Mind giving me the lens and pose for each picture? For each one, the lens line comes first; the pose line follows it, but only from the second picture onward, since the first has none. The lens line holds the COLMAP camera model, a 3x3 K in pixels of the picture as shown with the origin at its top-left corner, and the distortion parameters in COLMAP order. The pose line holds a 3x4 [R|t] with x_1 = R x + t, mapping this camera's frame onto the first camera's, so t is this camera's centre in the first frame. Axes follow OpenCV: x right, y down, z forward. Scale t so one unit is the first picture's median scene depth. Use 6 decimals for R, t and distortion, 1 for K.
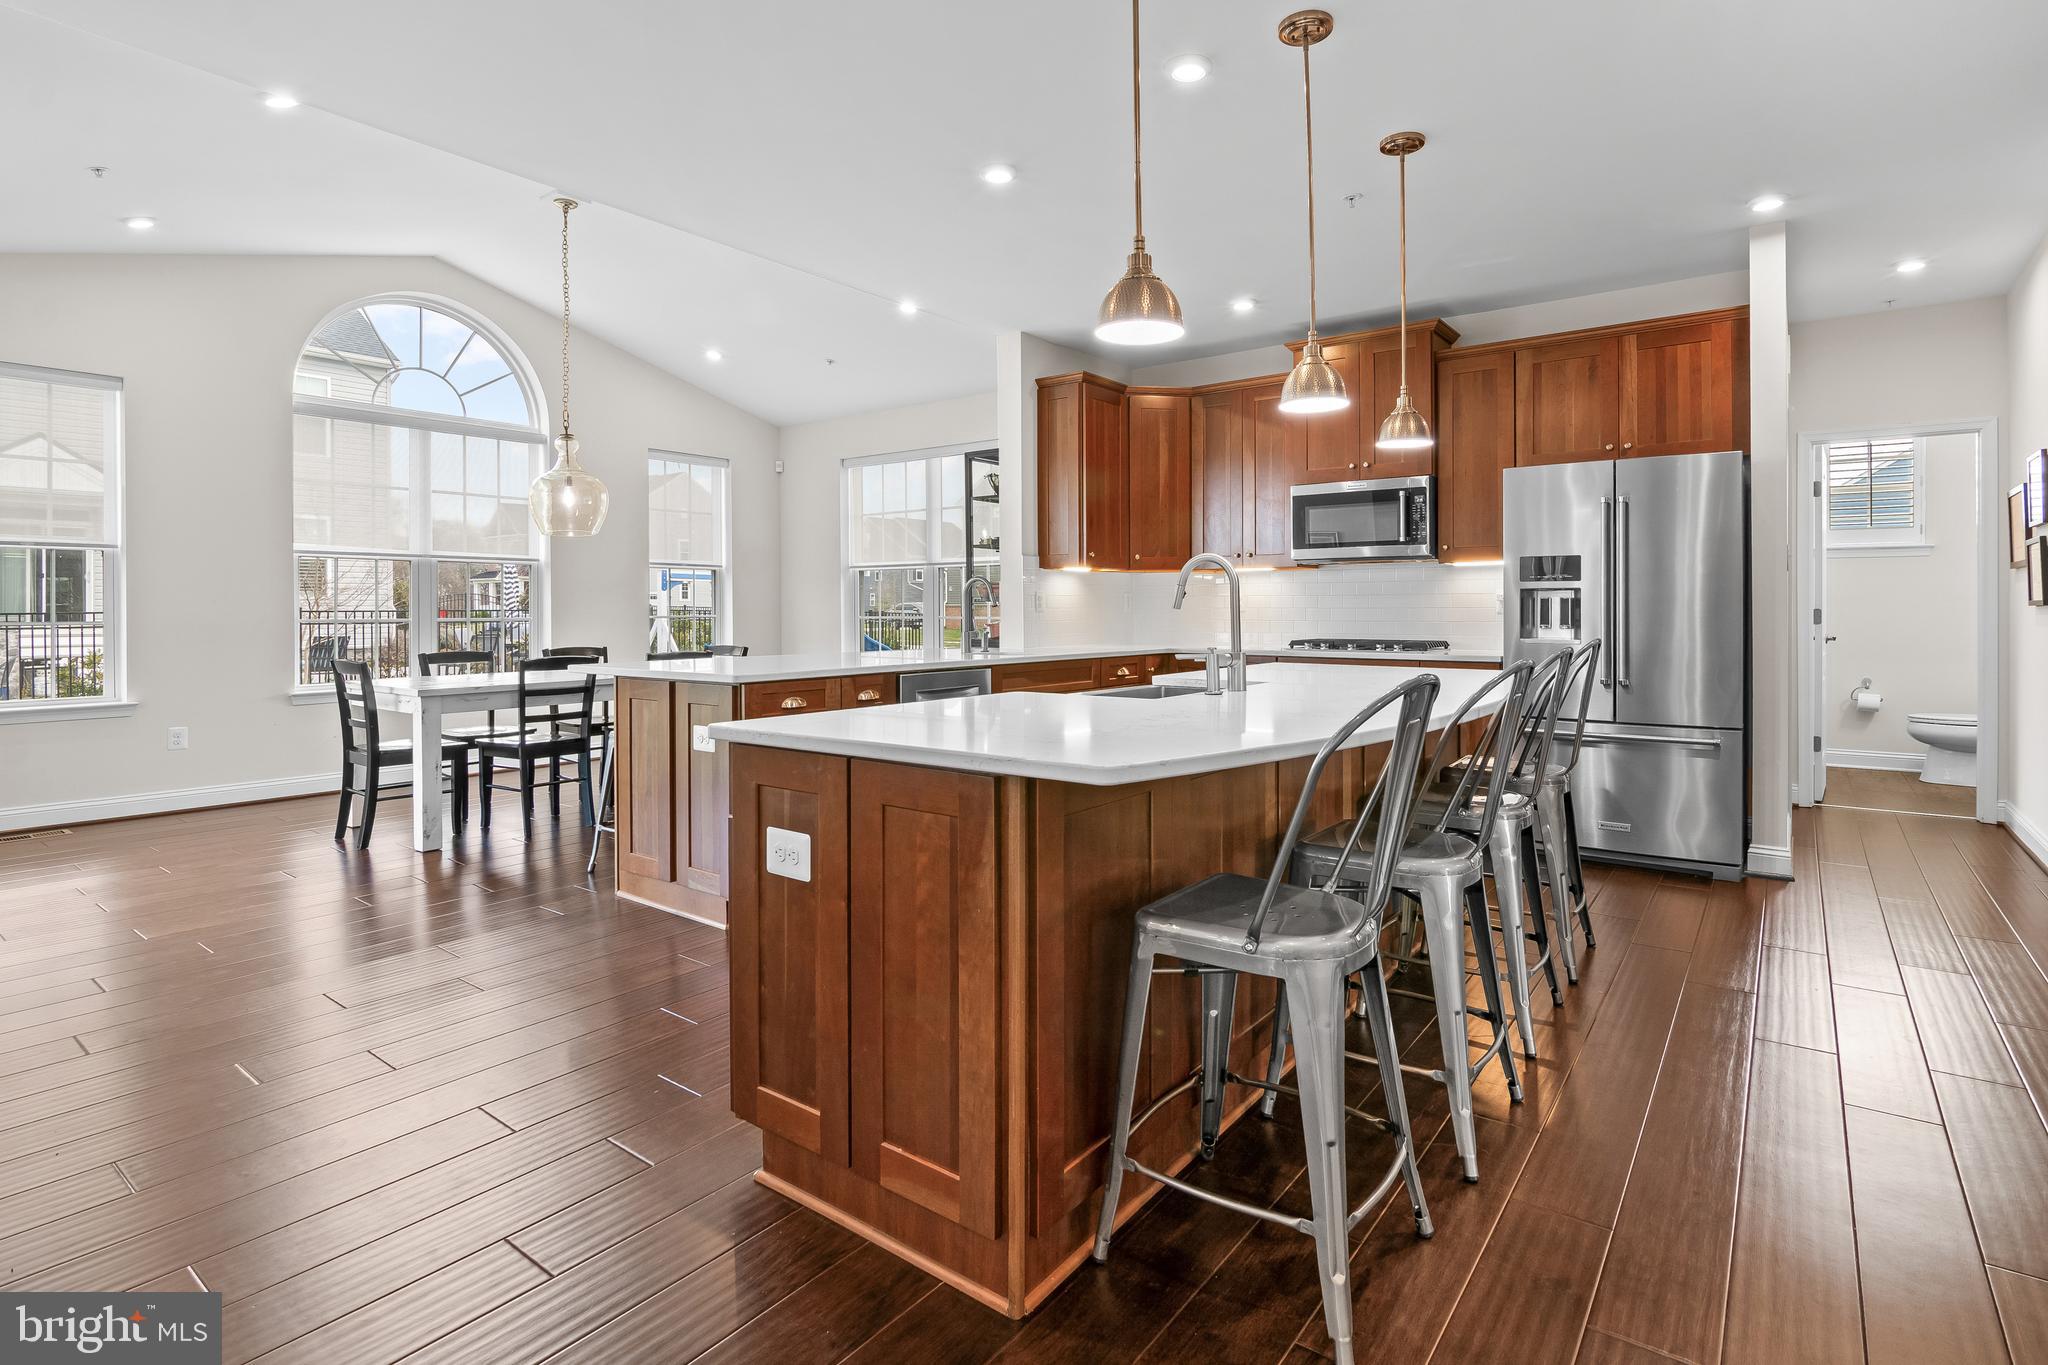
lens RADIAL K [[1007.2, 0, 1027.7], [0, 1007.2, 601.1], [0, 0, 1]] dist [-0.014418, -0.000124]
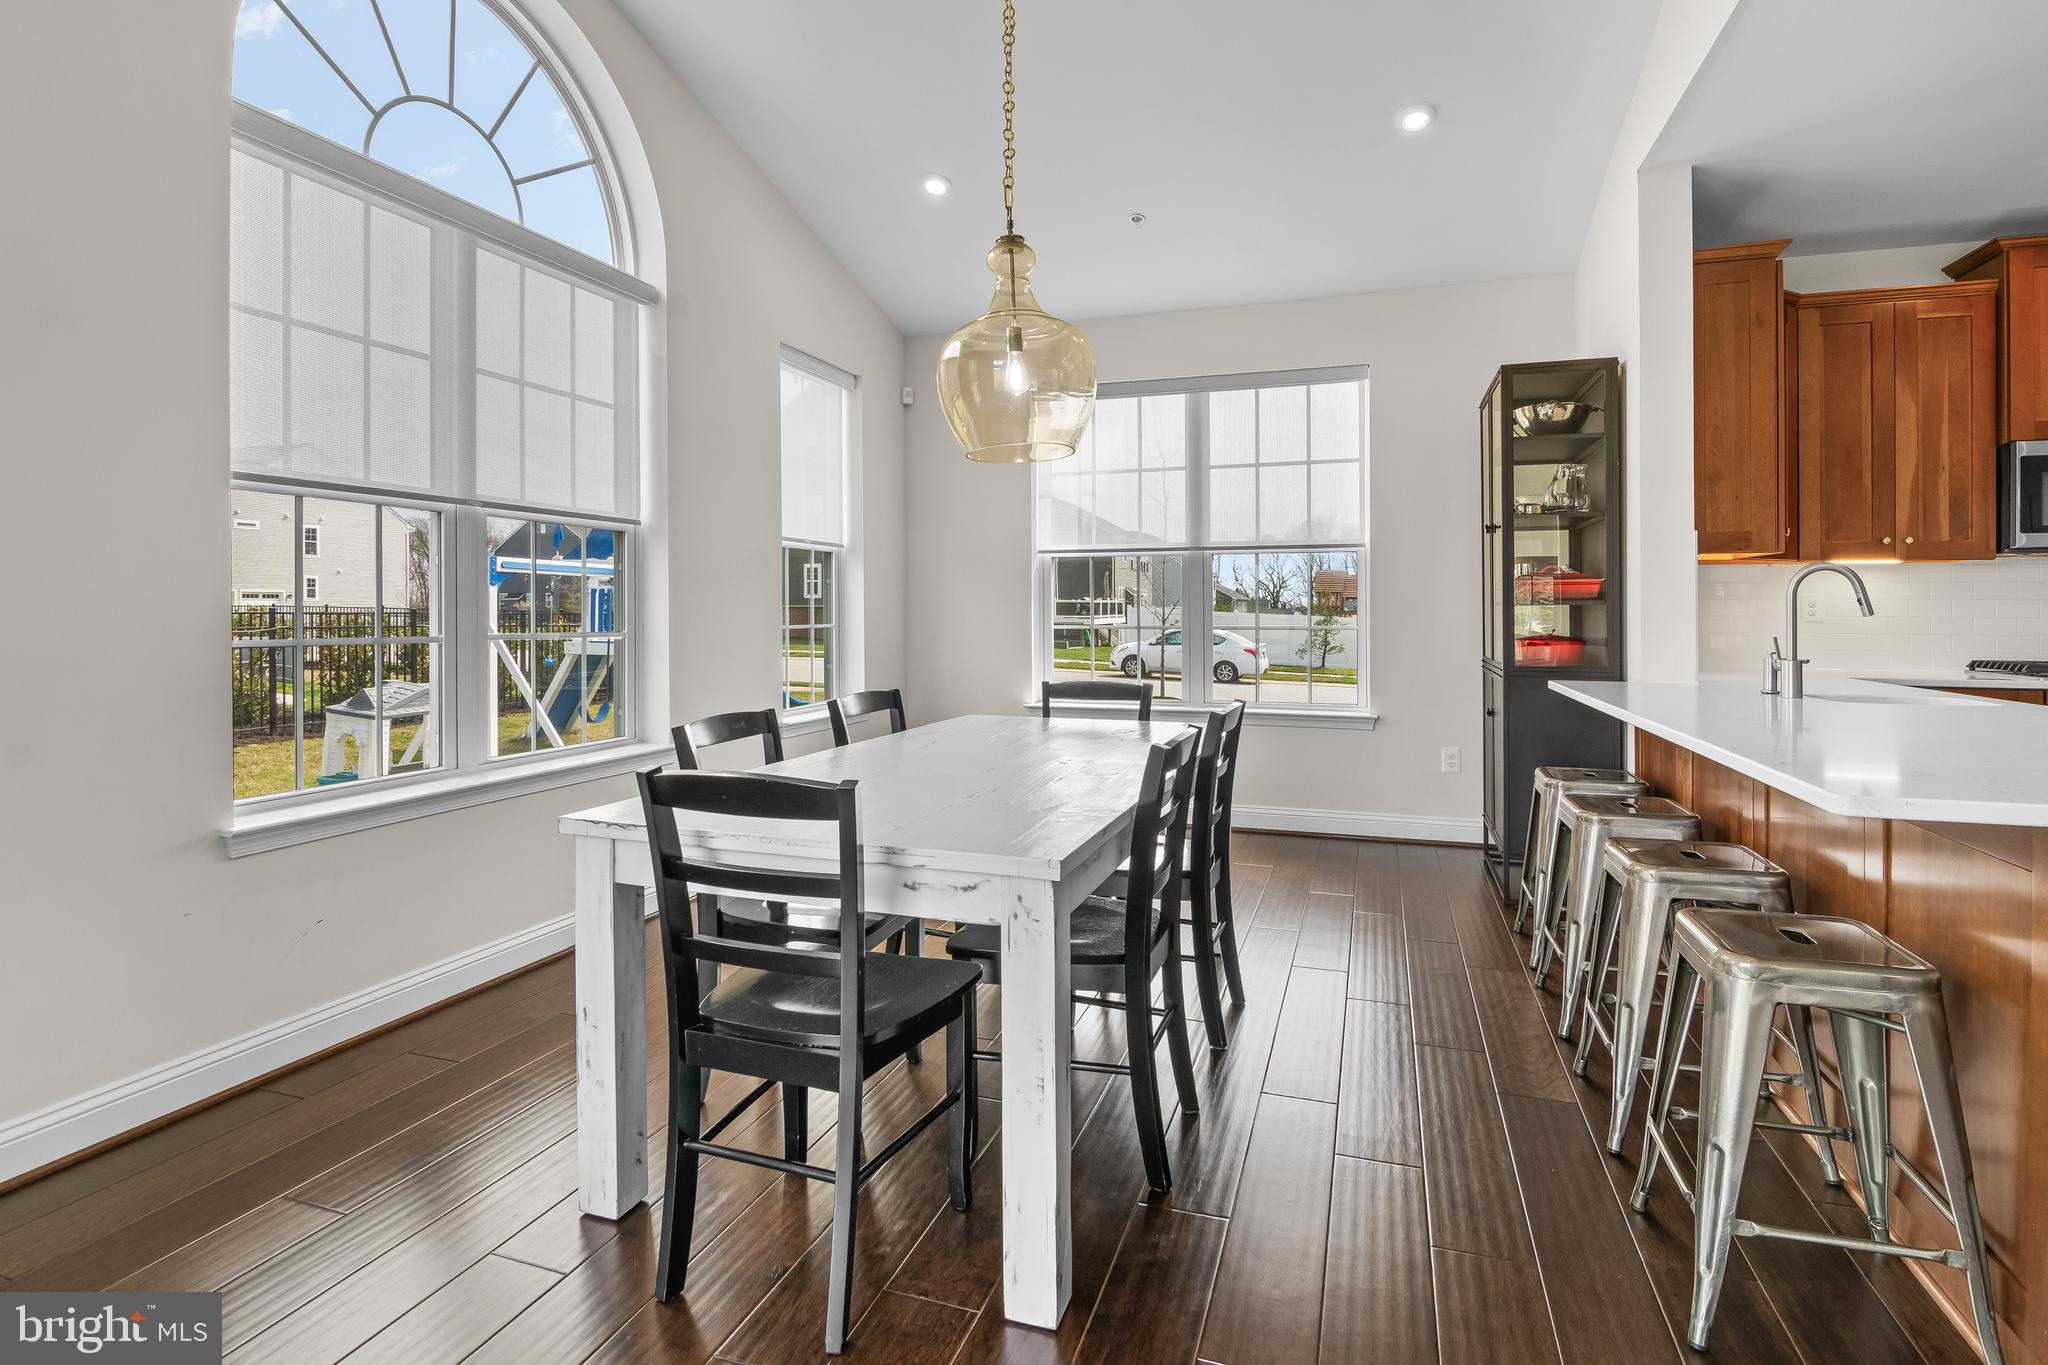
lens RADIAL K [[1007.2, 0, 1027.7], [0, 1007.2, 601.1], [0, 0, 1]] dist [-0.014418, -0.000124]
pose [[0.951266, 0.007566, 0.308279, -0.651099], [-0.008247, 0.999966, 0.000905, 0.000099], [-0.308261, -0.003404, 0.951296, 0.612818]]
